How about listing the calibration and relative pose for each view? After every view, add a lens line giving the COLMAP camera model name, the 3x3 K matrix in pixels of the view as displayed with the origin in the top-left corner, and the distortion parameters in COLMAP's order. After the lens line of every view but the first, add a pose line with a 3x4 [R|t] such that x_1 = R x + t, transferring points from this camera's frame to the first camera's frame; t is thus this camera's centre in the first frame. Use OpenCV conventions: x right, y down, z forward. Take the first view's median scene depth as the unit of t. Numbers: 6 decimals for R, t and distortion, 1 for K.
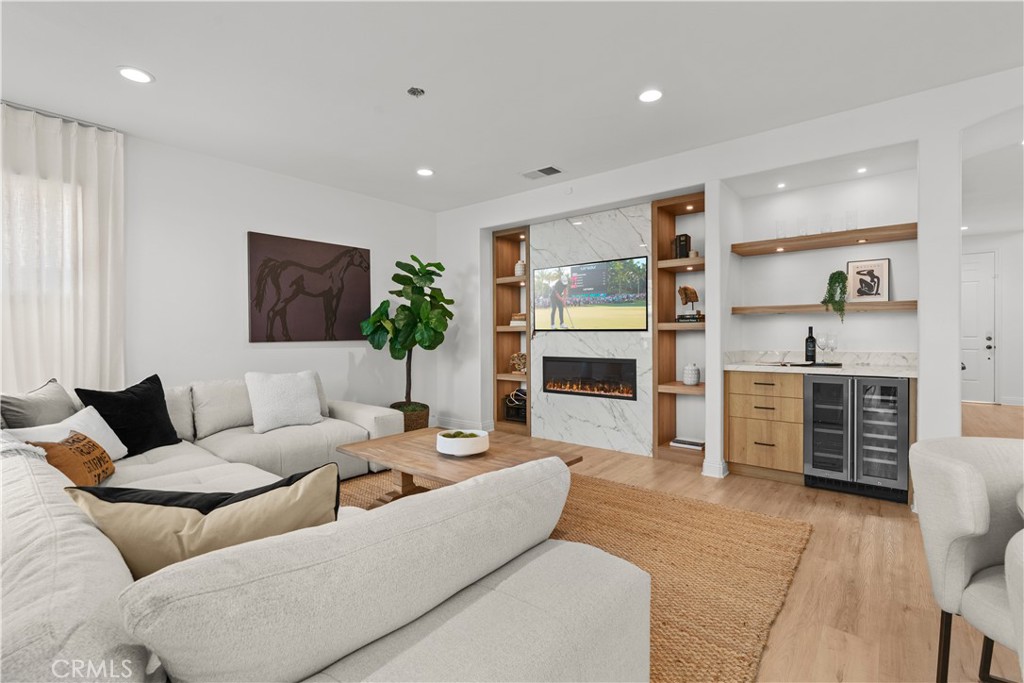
lens RADIAL K [[453.6, 0, 515.4], [0, 453.6, 338.3], [0, 0, 1]] dist [0.020781, -0.000251]
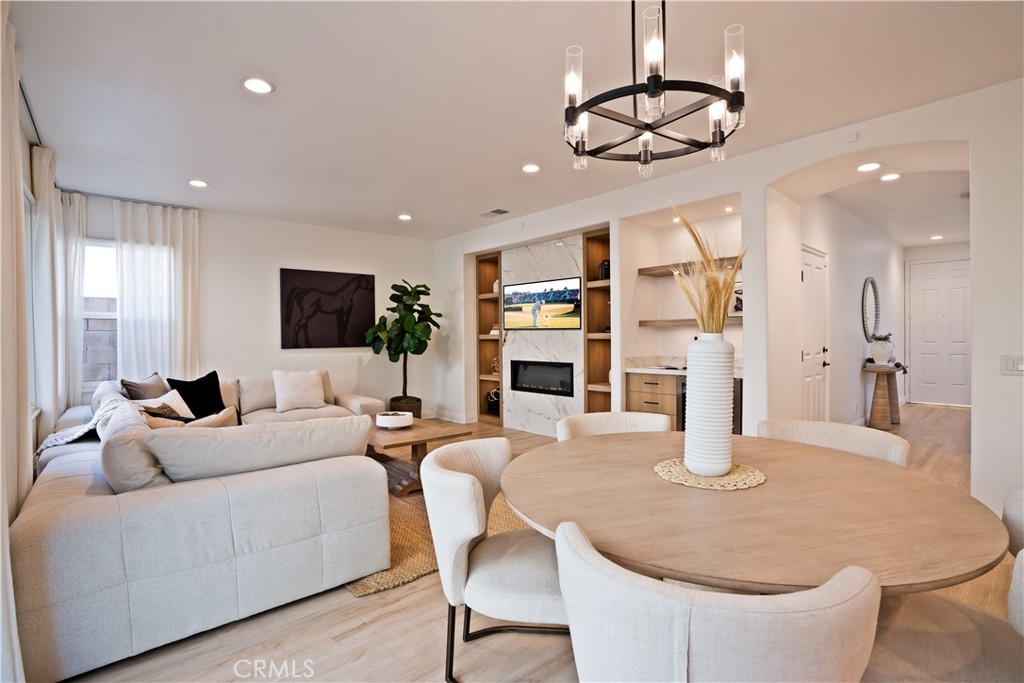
lens RADIAL K [[471.7, 0, 511.0], [0, 471.7, 342.4], [0, 0, 1]] dist [0.004740, 0.010591]
pose [[0.985406, -0.000789, -0.170219, 0.326850], [0.001256, 0.999996, 0.002636, -0.012756], [0.170216, -0.002811, 0.985403, -0.271895]]
